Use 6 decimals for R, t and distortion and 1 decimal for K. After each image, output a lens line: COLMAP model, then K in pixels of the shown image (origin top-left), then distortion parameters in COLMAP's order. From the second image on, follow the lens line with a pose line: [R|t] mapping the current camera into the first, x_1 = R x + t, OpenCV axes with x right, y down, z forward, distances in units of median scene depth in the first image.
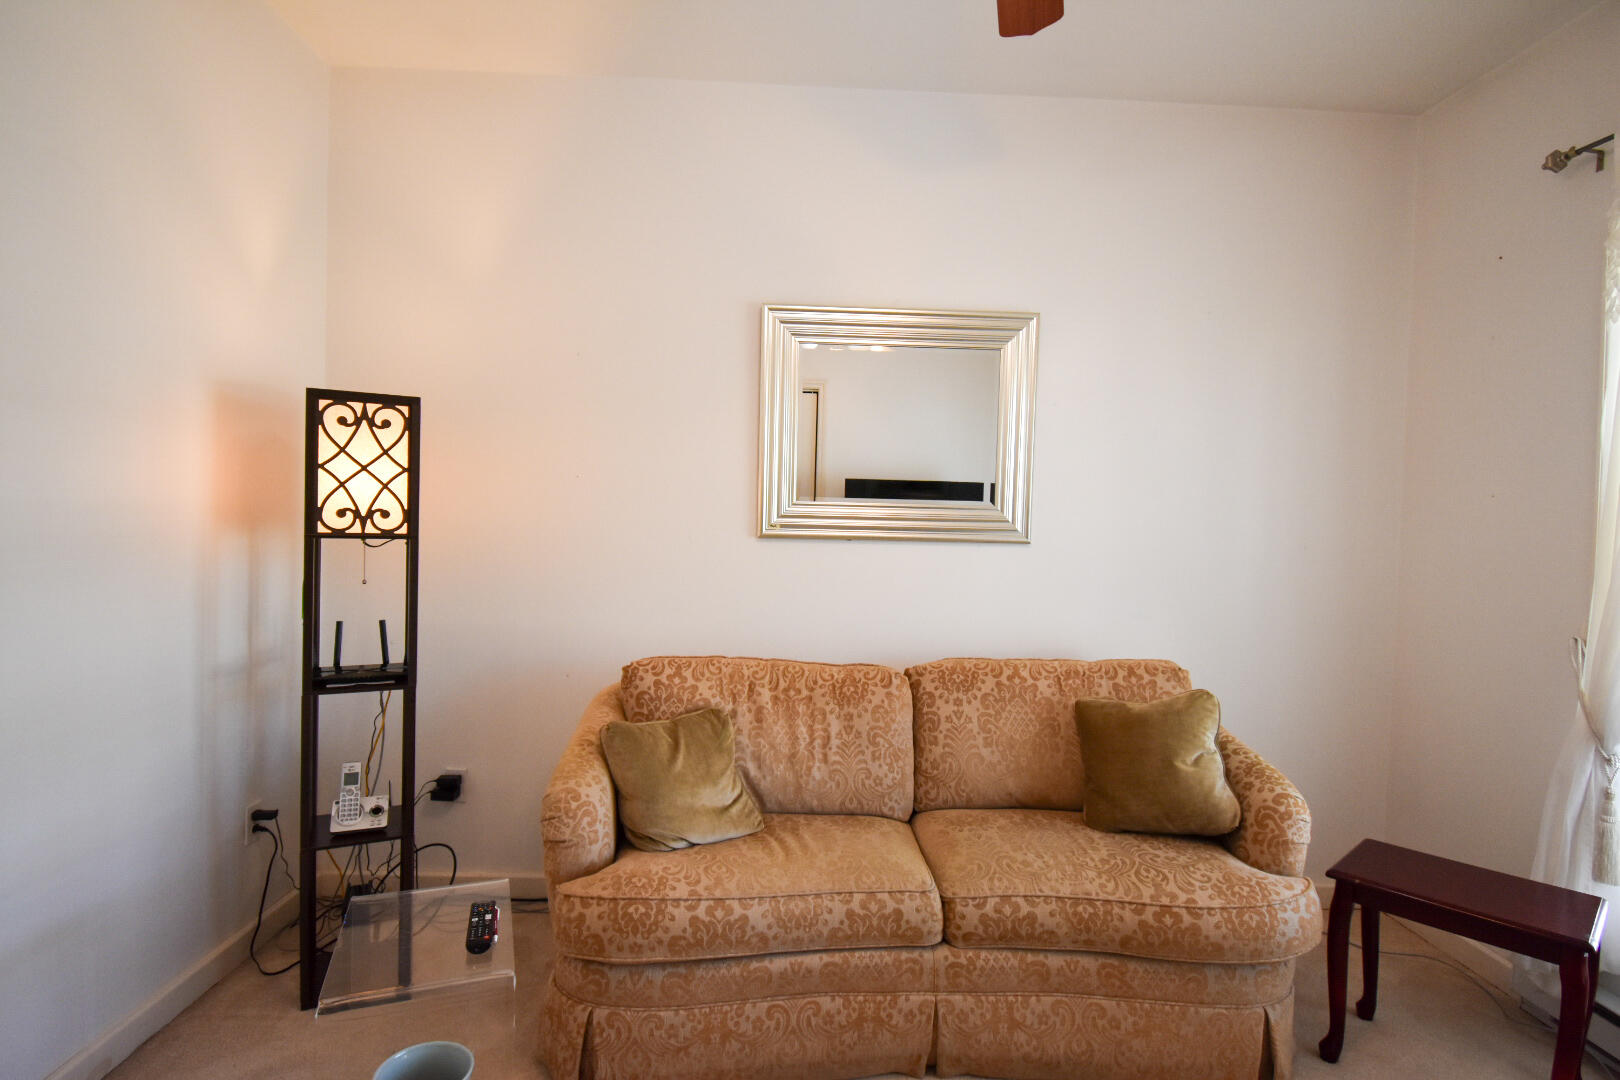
lens RADIAL K [[815.8, 0, 810.0], [0, 815.8, 540.0], [0, 0, 1]] dist [0.032978, -0.034530]
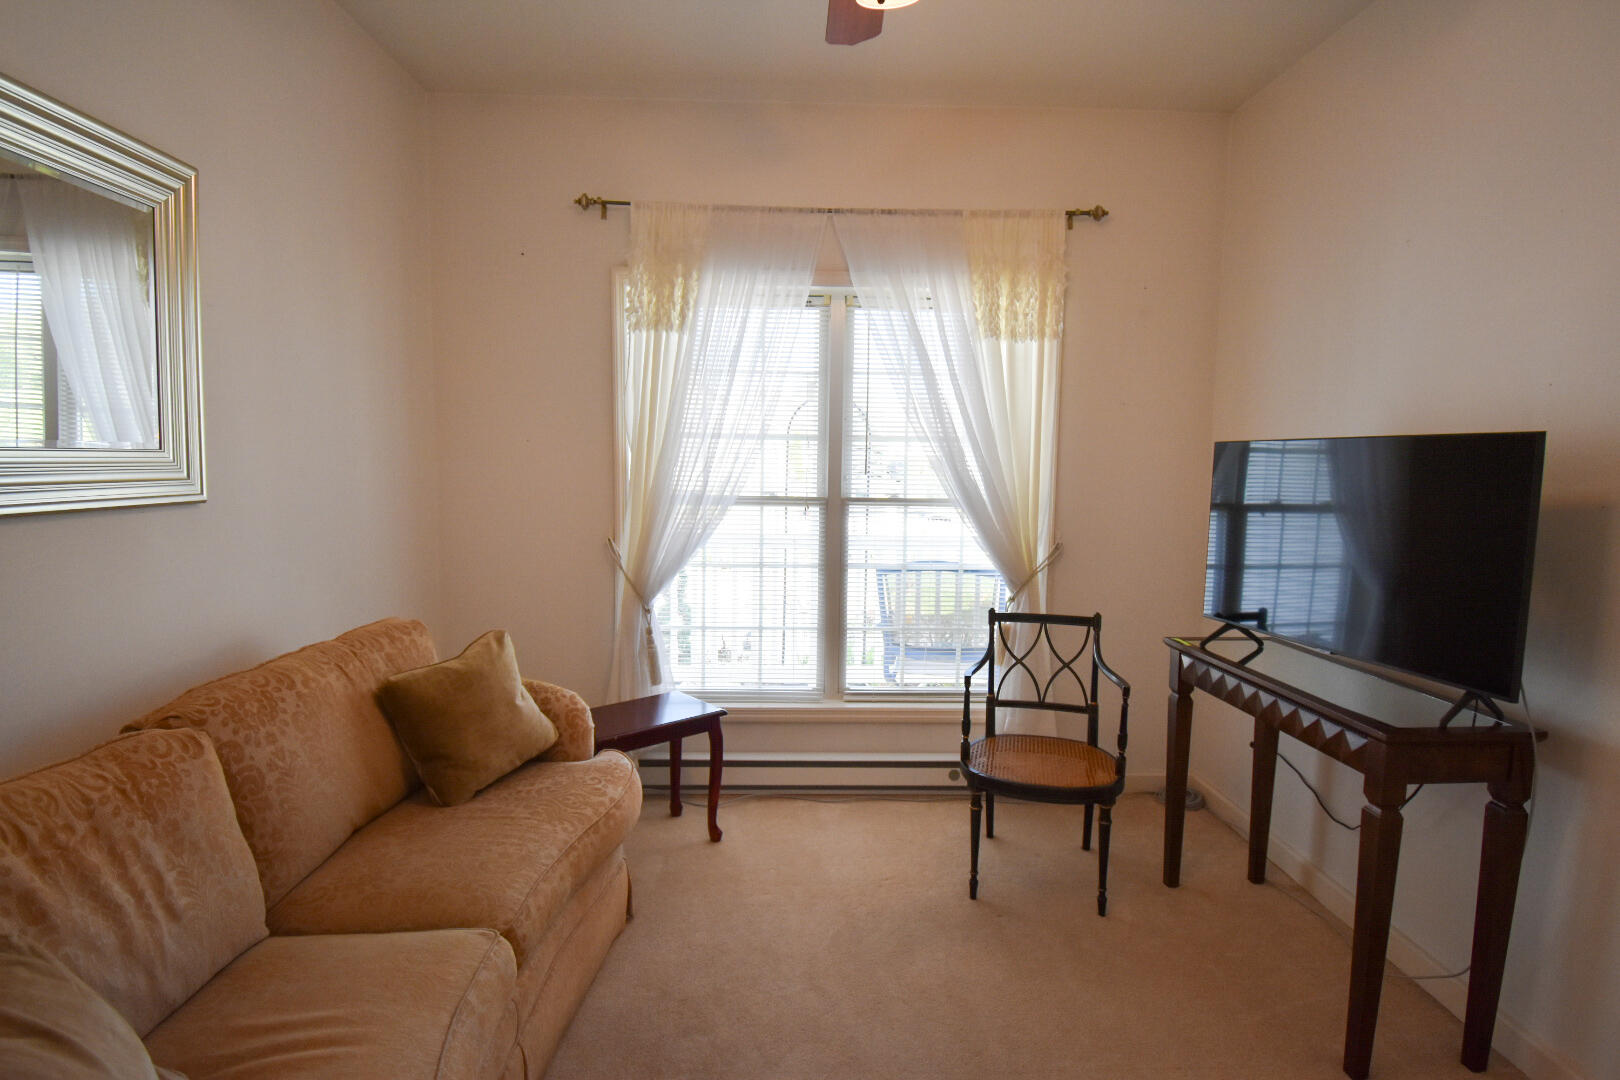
lens RADIAL K [[815.8, 0, 810.0], [0, 815.8, 540.0], [0, 0, 1]] dist [0.032978, -0.034530]
pose [[0.015983, -0.119870, 0.992661, -0.550718], [0.018540, 0.992653, 0.119570, -0.049813], [-0.999700, 0.016492, 0.018088, 0.600402]]
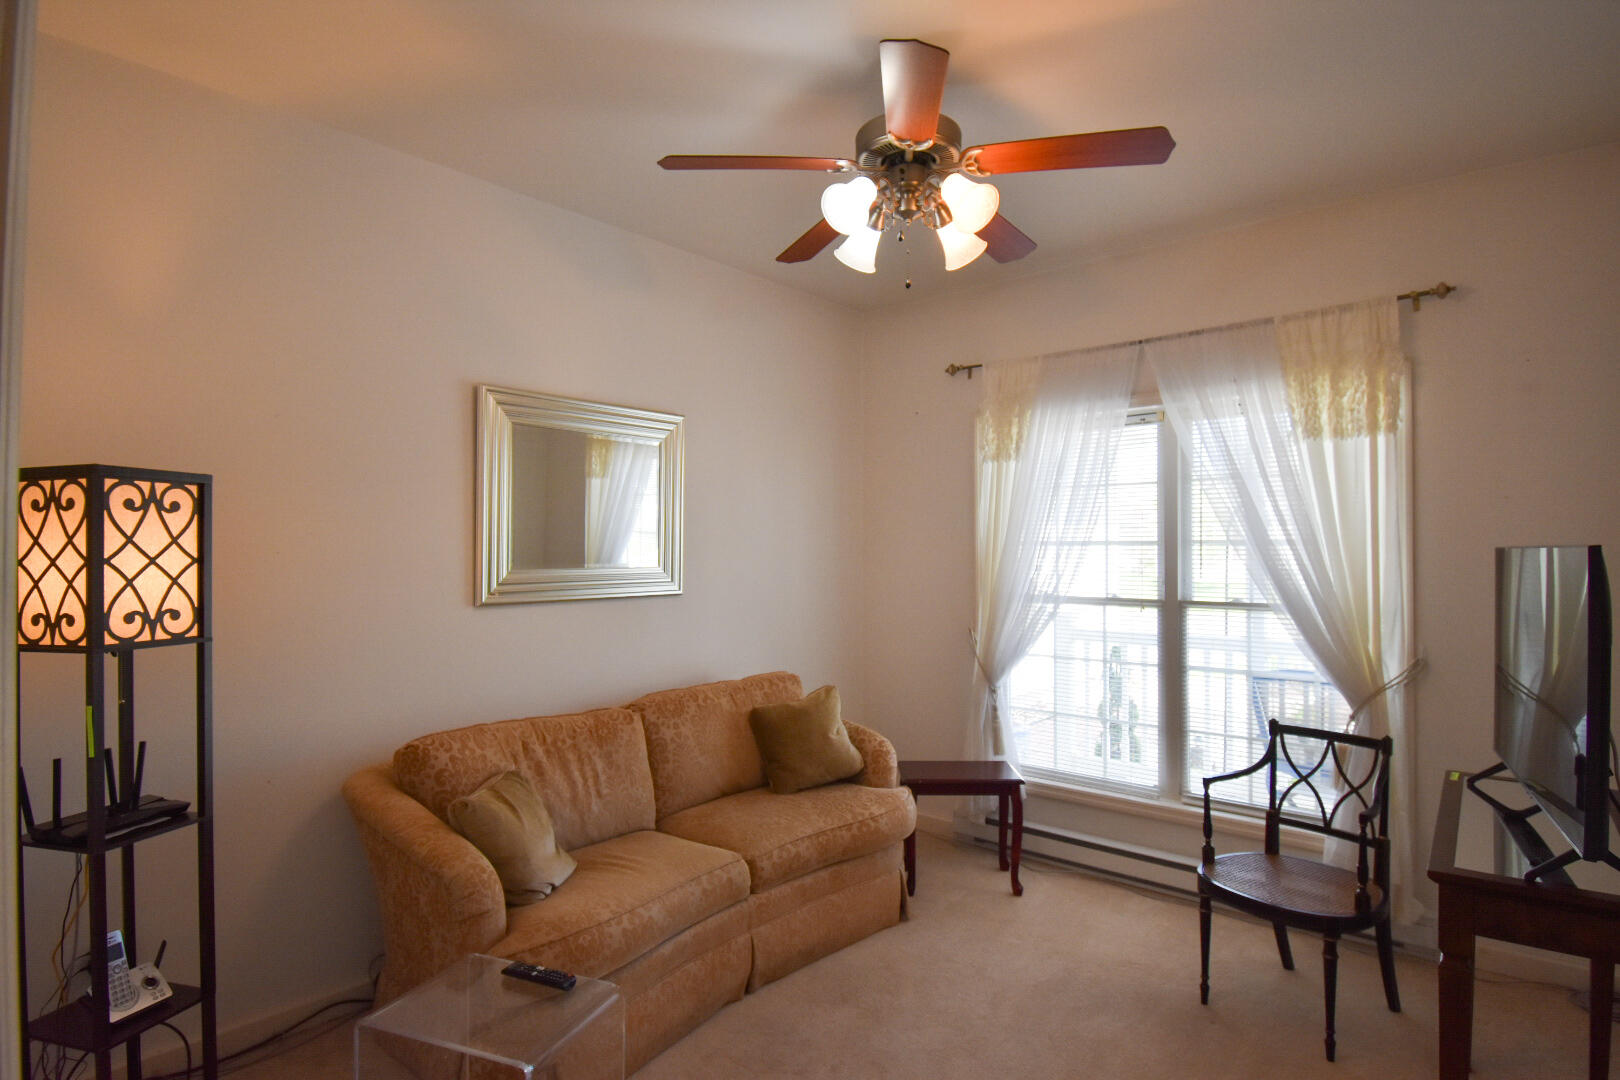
lens RADIAL K [[848.8, 0, 811.3], [0, 848.8, 545.0], [0, 0, 1]] dist [0.014724, -0.000287]
pose [[0.682434, -0.022407, 0.730604, -0.712777], [0.042800, 0.999040, -0.009339, -0.066769], [-0.729693, 0.037643, 0.682738, -0.062984]]
